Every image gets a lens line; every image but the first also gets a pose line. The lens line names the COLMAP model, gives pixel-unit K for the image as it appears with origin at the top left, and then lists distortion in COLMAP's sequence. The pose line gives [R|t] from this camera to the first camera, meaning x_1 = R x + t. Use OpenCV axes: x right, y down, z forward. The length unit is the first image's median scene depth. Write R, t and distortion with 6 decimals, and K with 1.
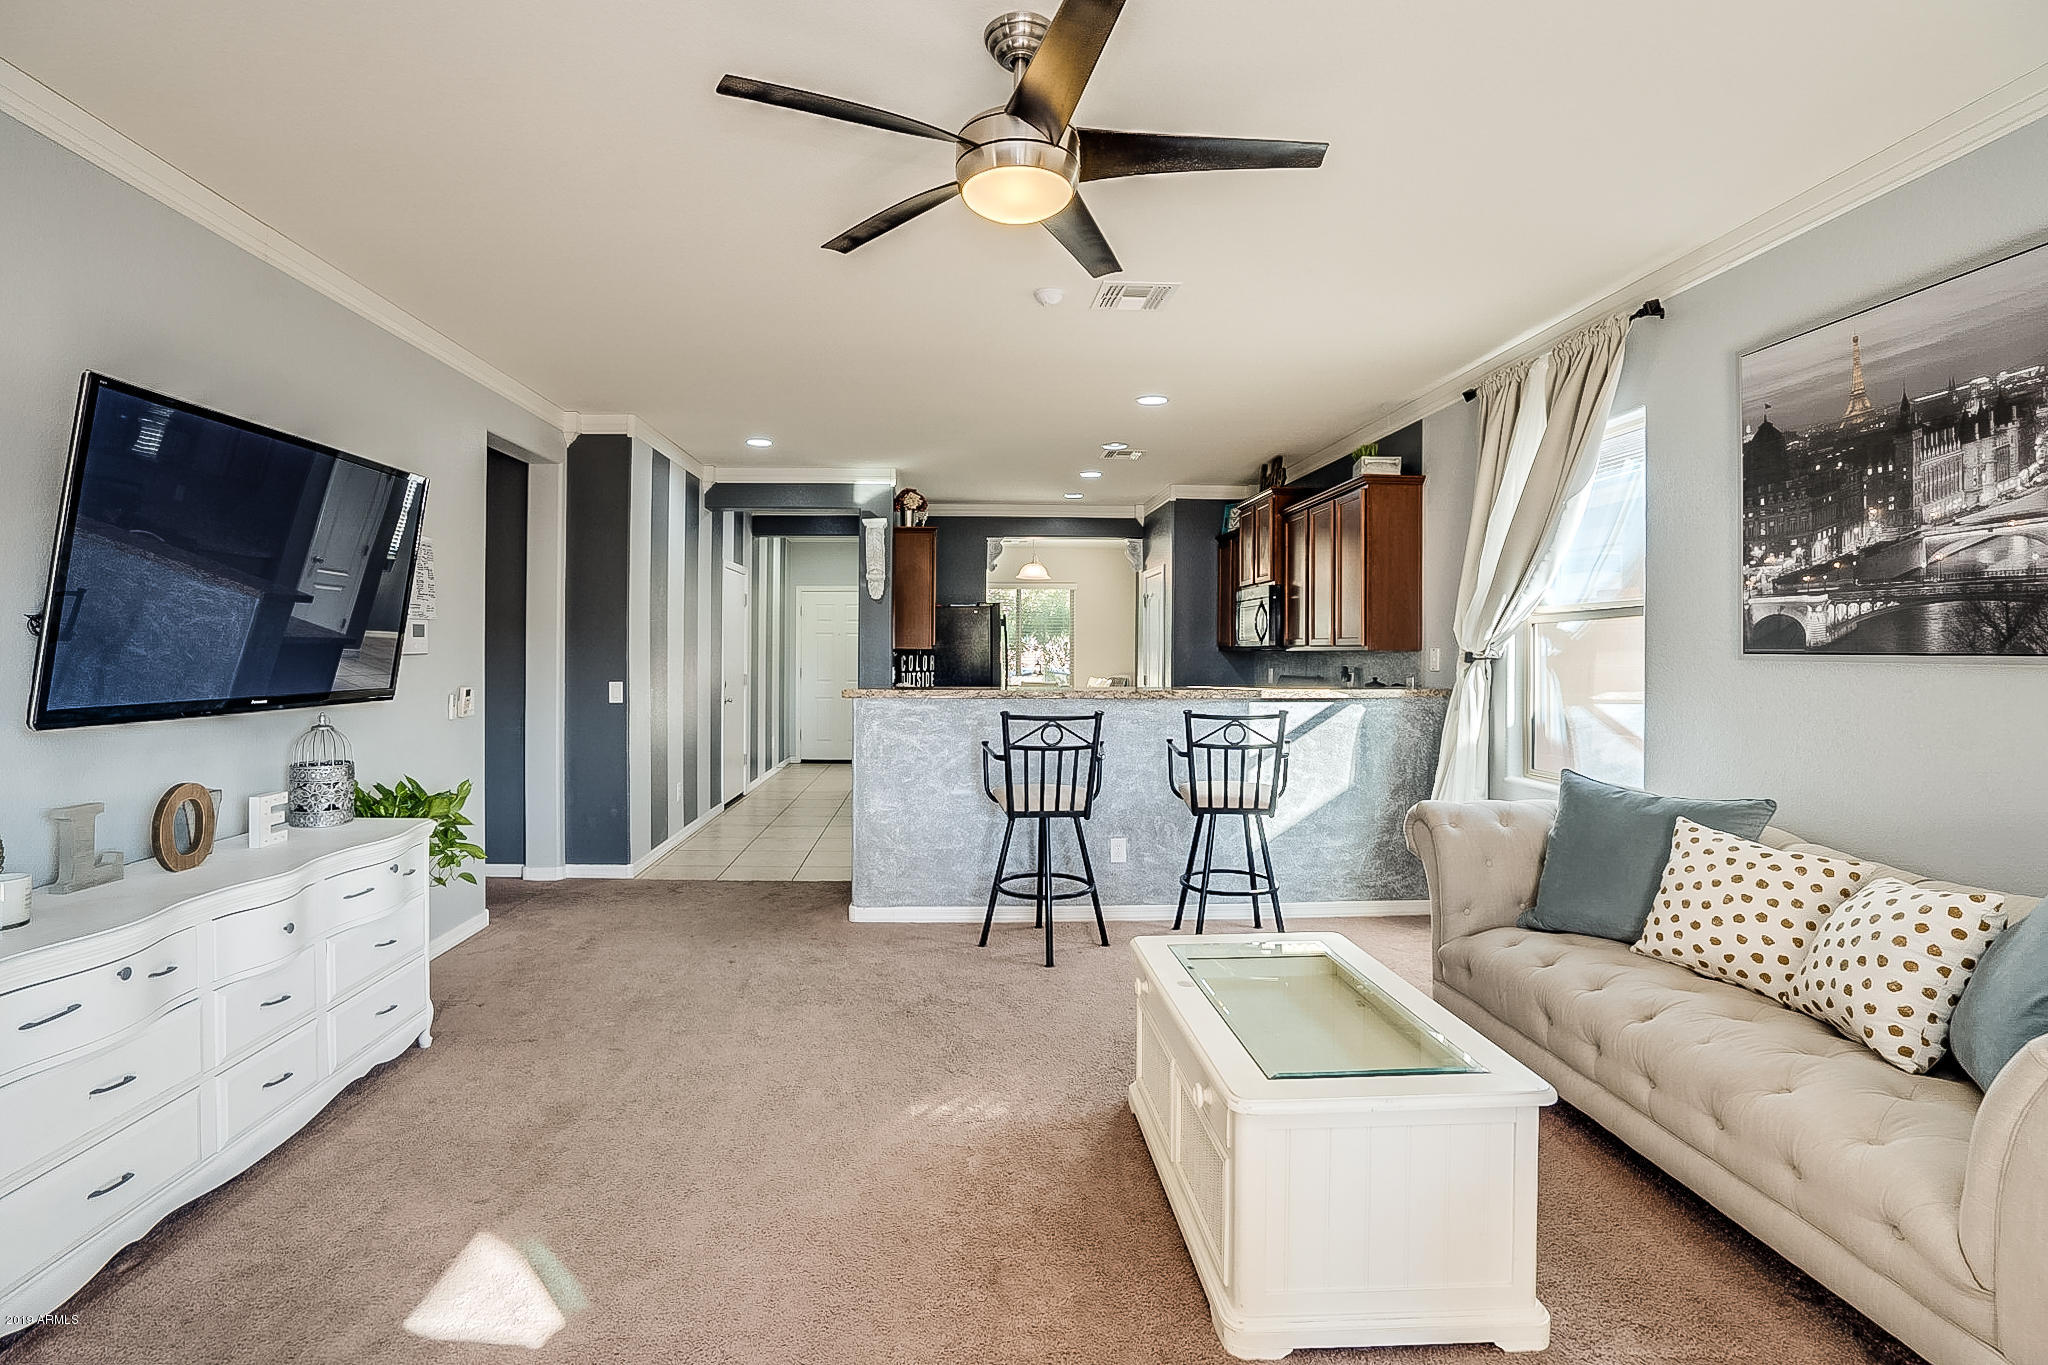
lens RADIAL K [[969.0, 0, 989.1], [0, 969.0, 658.8], [0, 0, 1]] dist [-0.026130, 0.012697]
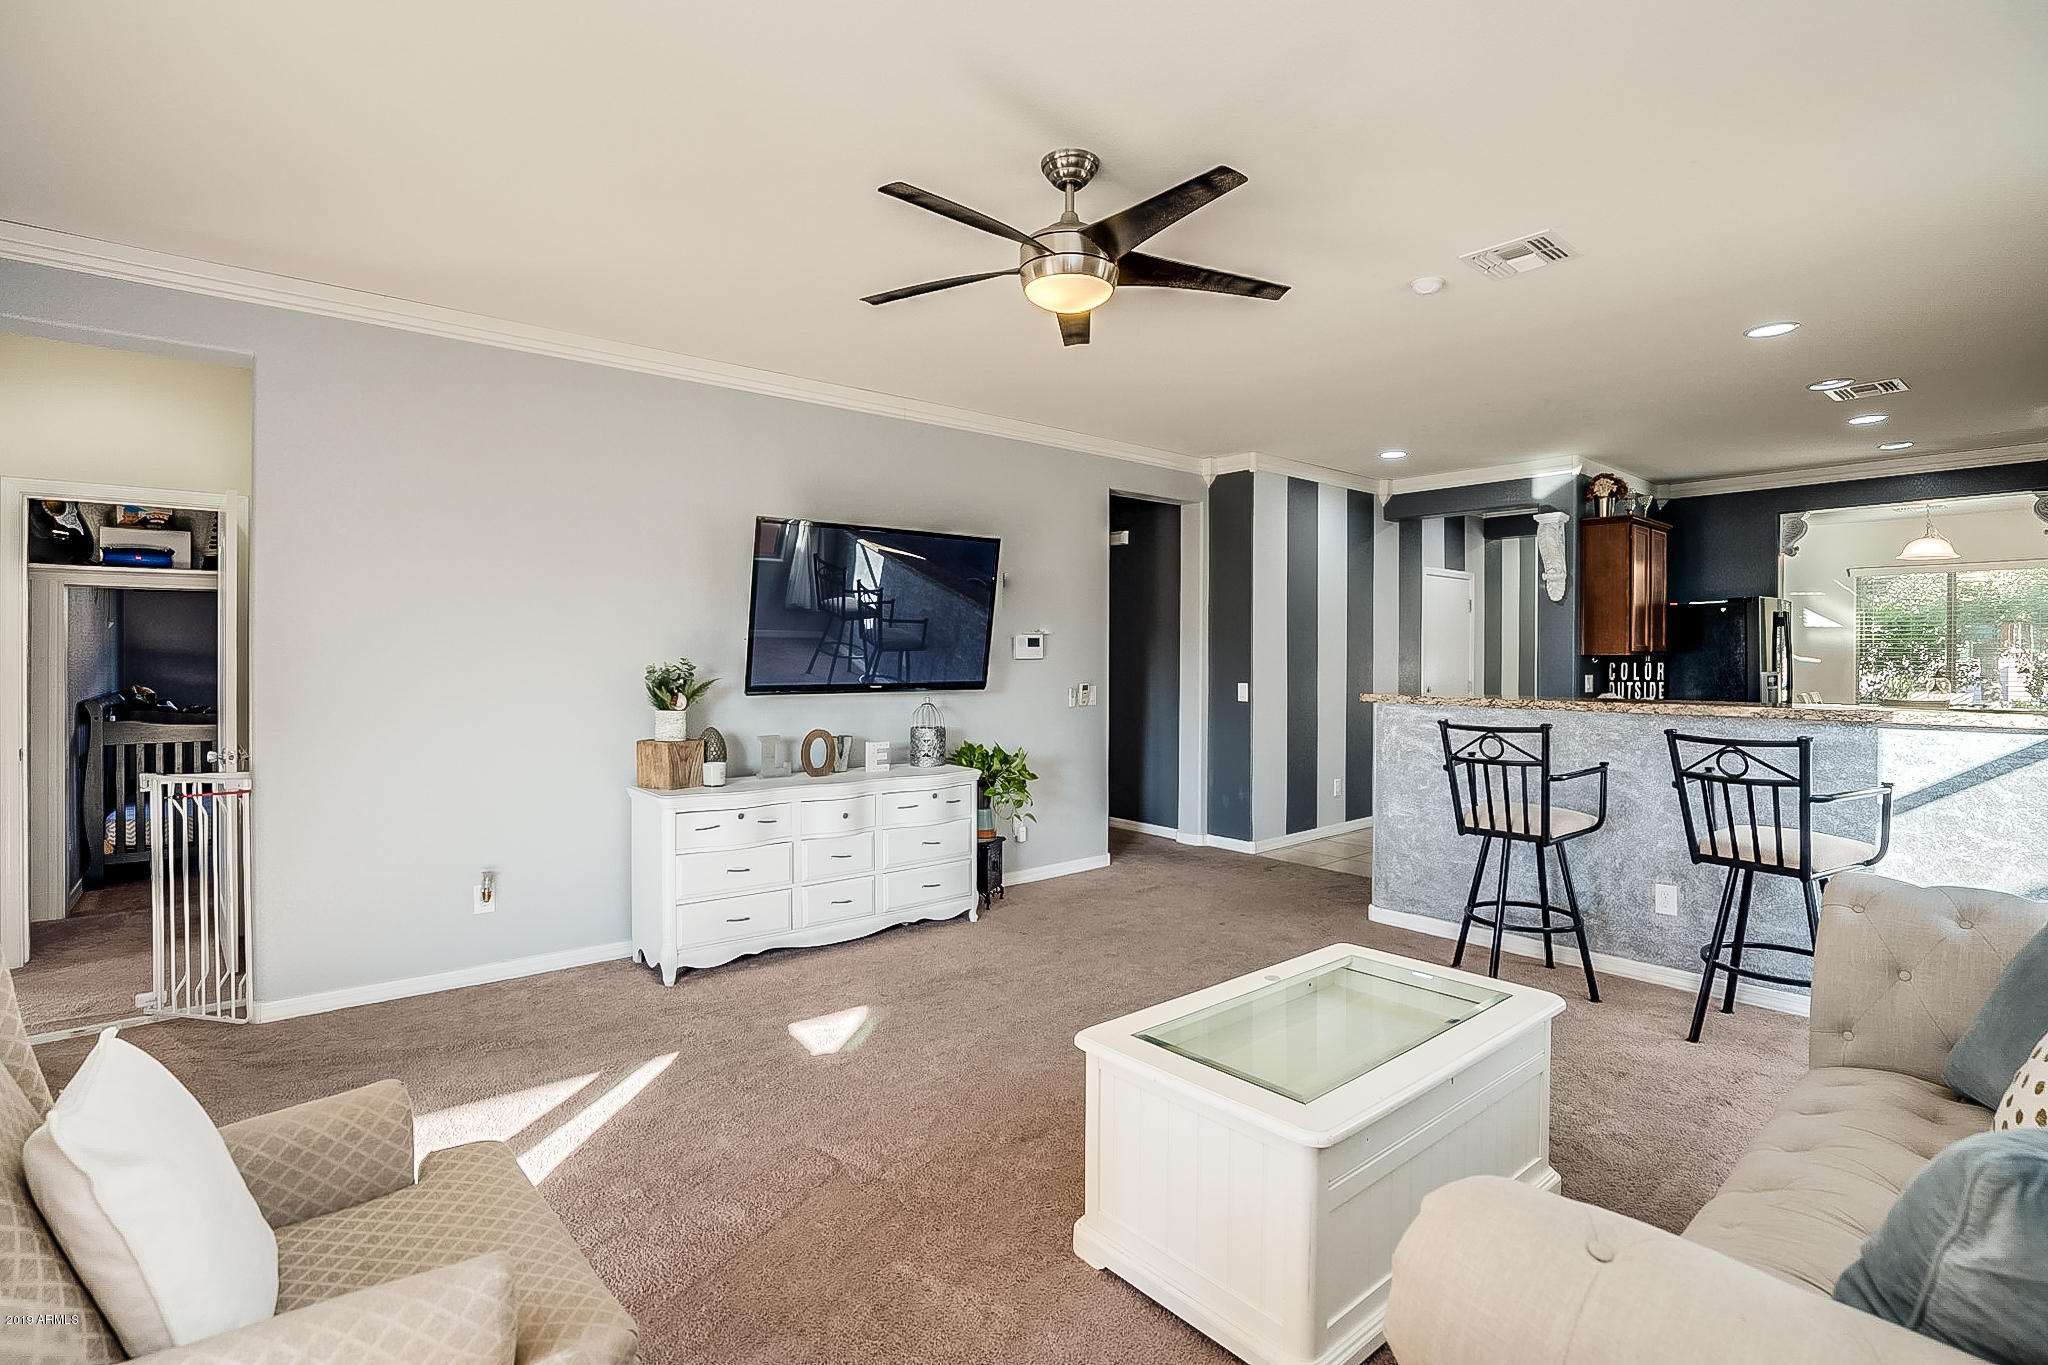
lens RADIAL K [[969.0, 0, 1026.1], [0, 969.0, 658.9], [0, 0, 1]] dist [-0.026130, 0.012697]
pose [[0.631624, -0.000032, -0.775275, 0.421801], [-0.005466, 0.999975, -0.004495, 0.001215], [0.775256, 0.007077, 0.631608, 0.070894]]
